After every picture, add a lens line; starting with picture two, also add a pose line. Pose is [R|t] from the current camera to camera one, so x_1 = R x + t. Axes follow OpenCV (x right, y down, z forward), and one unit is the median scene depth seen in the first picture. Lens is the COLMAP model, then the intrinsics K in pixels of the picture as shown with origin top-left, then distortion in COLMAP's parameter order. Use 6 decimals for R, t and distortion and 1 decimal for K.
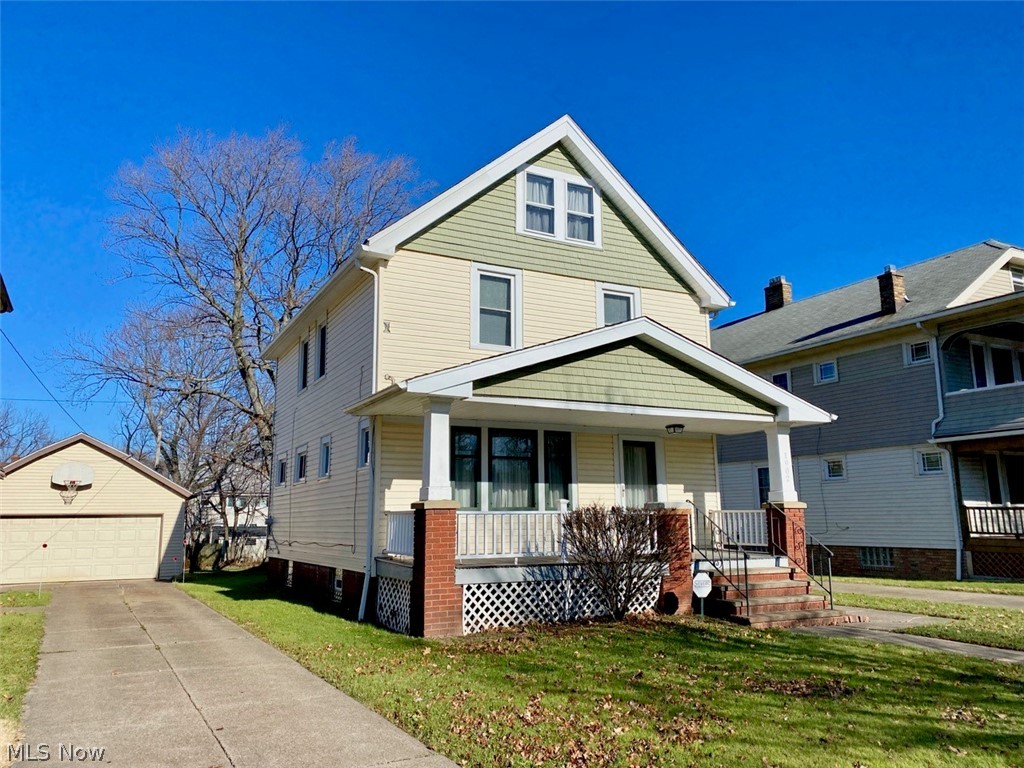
lens RADIAL K [[768.7, 0, 511.0], [0, 768.7, 366.8], [0, 0, 1]] dist [0.152190, -0.310342]
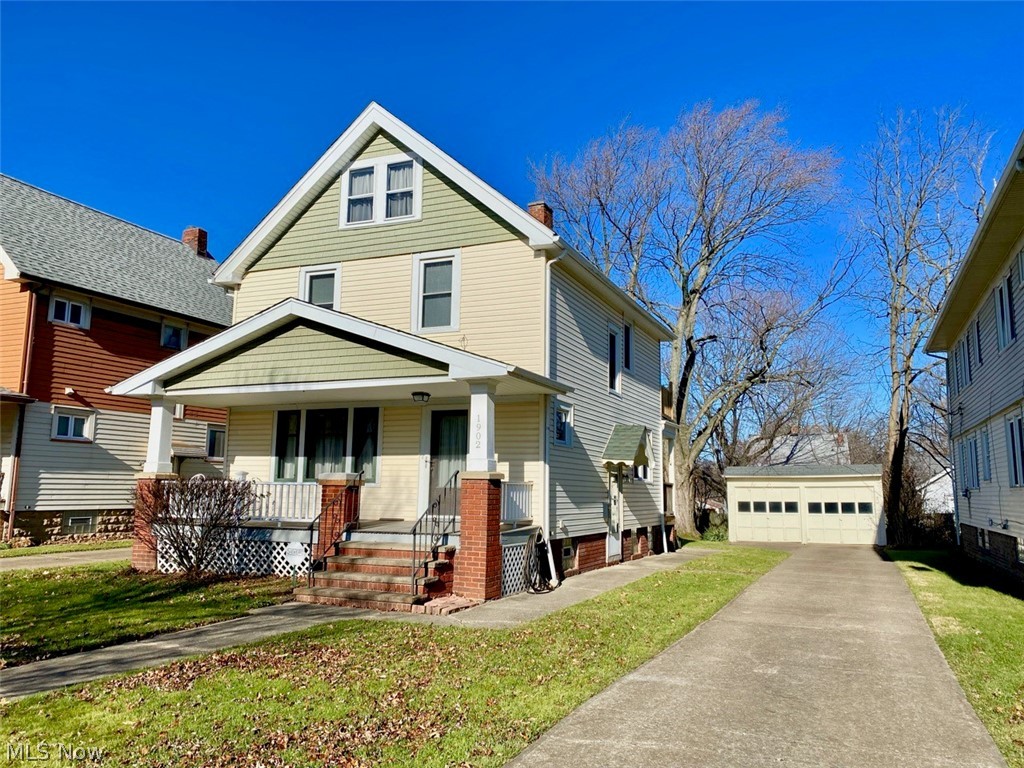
lens RADIAL K [[774.8, 0, 511.4], [0, 774.8, 368.9], [0, 0, 1]] dist [0.087425, -0.133818]
pose [[0.626253, -0.101639, -0.772967, 1.044116], [0.129953, 0.991204, -0.025048, 0.085786], [0.768713, -0.084763, 0.633952, 0.493151]]
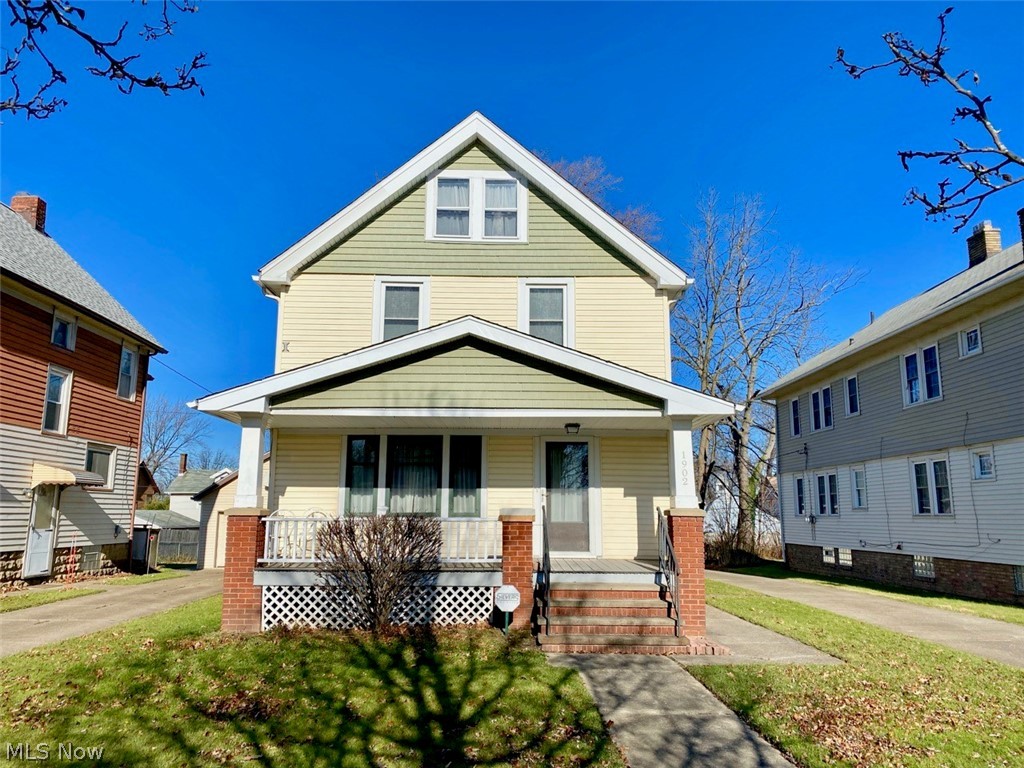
lens RADIAL K [[774.8, 0, 511.4], [0, 774.8, 368.9], [0, 0, 1]] dist [0.087425, -0.133818]
pose [[0.891475, -0.070507, -0.447549, 0.576439], [0.073670, 0.997229, -0.010359, 0.013423], [0.447039, -0.023736, 0.894199, 0.146385]]
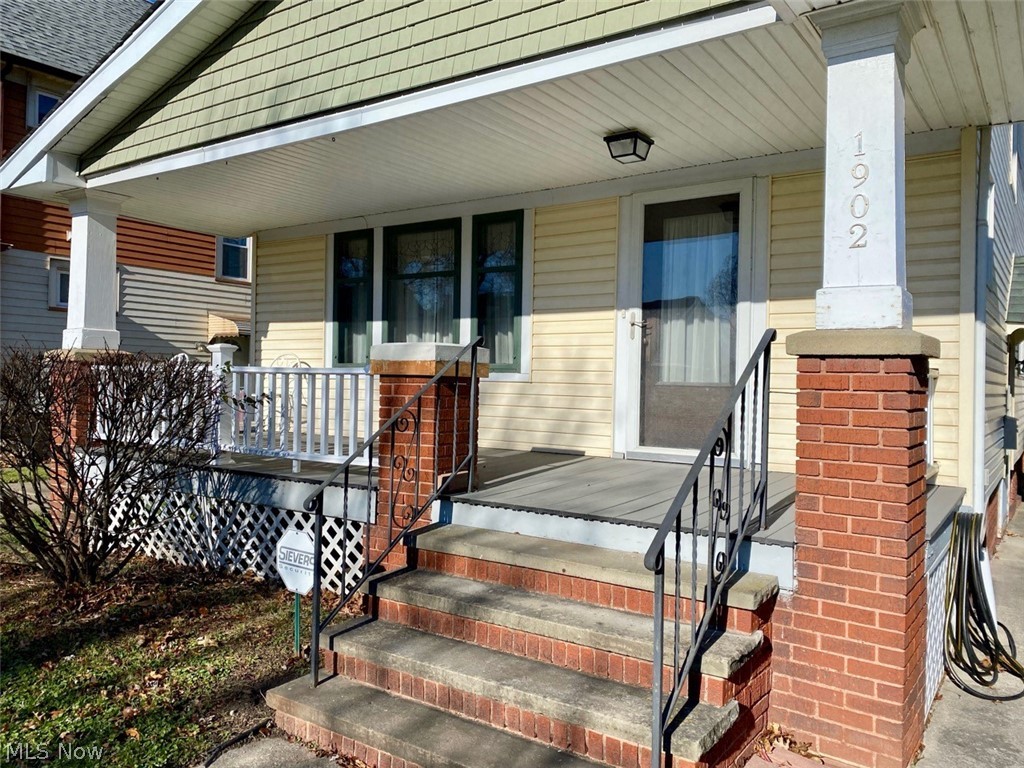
lens RADIAL K [[774.8, 0, 511.4], [0, 774.8, 368.9], [0, 0, 1]] dist [0.087425, -0.133818]
pose [[0.460518, 0.002506, -0.887647, 0.517991], [0.147145, 0.985945, 0.079123, 0.148034], [0.875370, -0.167051, 0.453676, 0.787018]]
